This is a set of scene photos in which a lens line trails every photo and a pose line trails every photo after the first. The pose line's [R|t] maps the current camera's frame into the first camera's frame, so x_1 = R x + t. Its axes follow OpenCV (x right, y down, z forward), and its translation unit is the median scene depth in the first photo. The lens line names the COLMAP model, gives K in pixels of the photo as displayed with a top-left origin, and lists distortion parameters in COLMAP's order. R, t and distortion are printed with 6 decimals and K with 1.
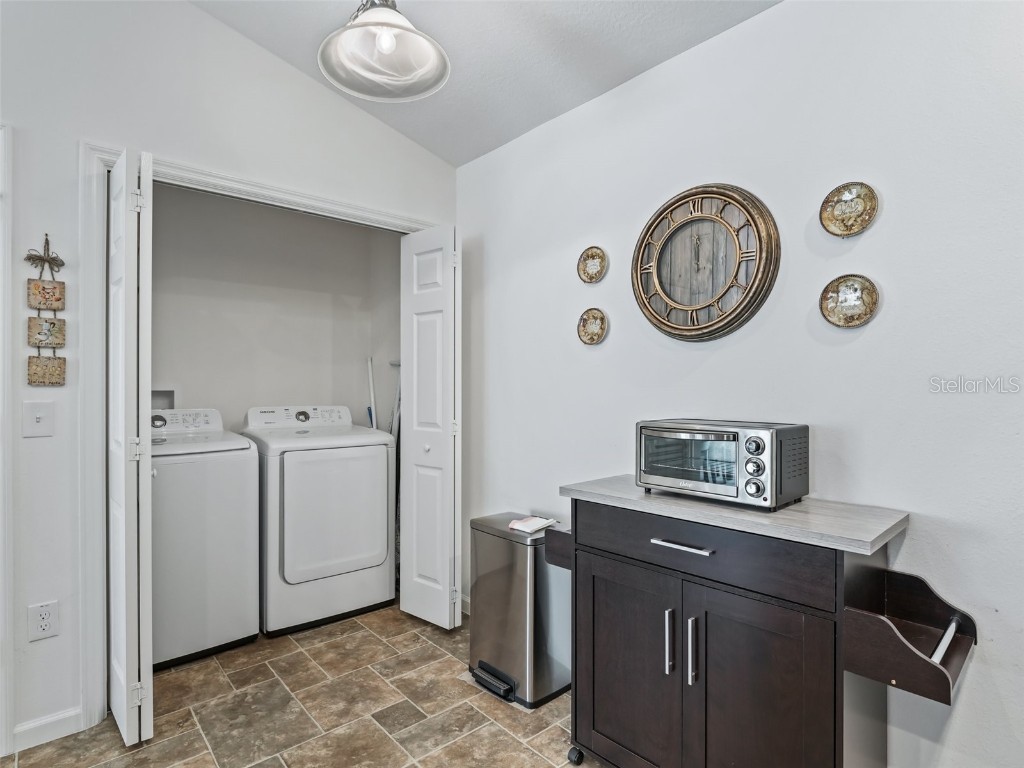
lens RADIAL K [[530.4, 0, 512.0], [0, 530.4, 384.0], [0, 0, 1]] dist [-0.024891, 0.000190]
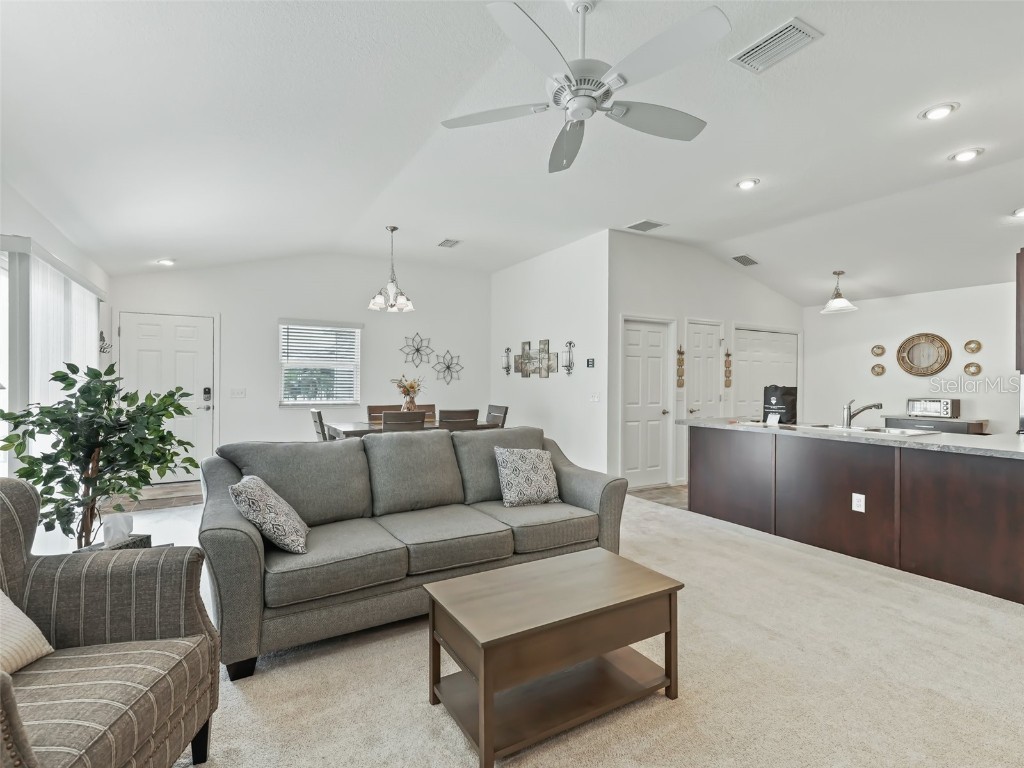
lens RADIAL K [[476.0, 0, 503.9], [0, 476.0, 382.2], [0, 0, 1]] dist [0.002246, -0.001045]
pose [[0.974549, 0.007964, -0.224033, -1.825378], [-0.006619, 0.999955, 0.006752, -0.048590], [0.224077, -0.005097, 0.974558, -3.008966]]
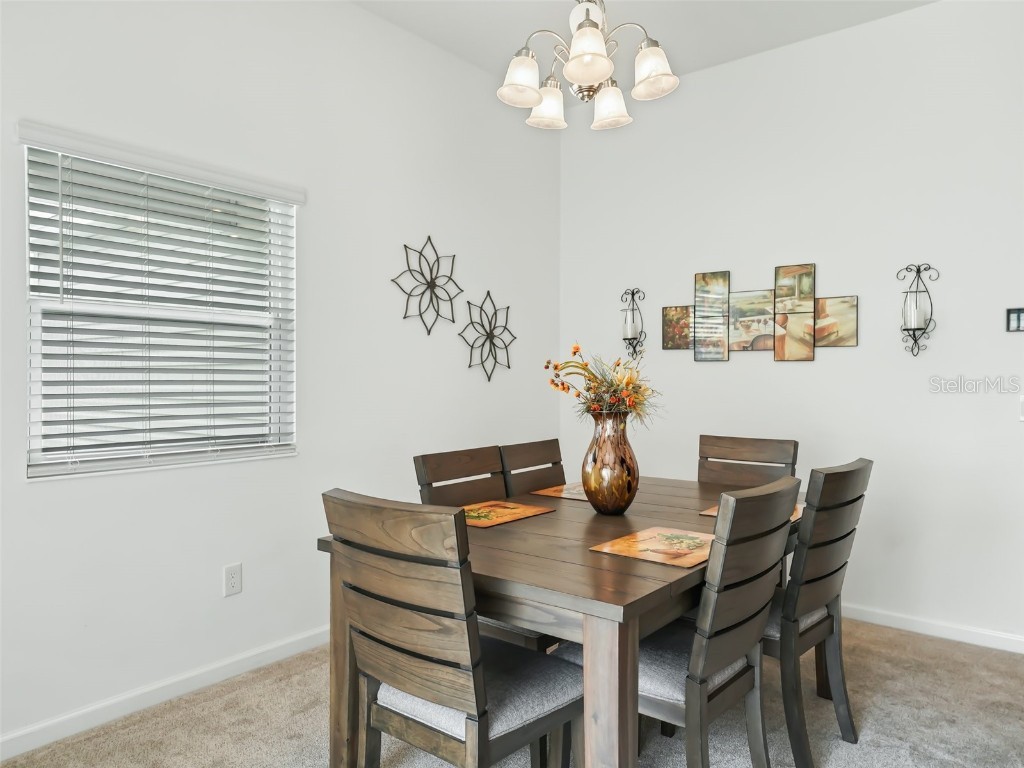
lens RADIAL K [[811.6, 0, 512.0], [0, 811.6, 384.0], [0, 0, 1]] dist [0.125233, 0.001284]
pose [[0.994100, 0.002544, 0.108437, -3.535643], [-0.004065, 0.999897, 0.013799, -0.021837], [-0.108390, -0.014159, 0.994008, -1.690636]]
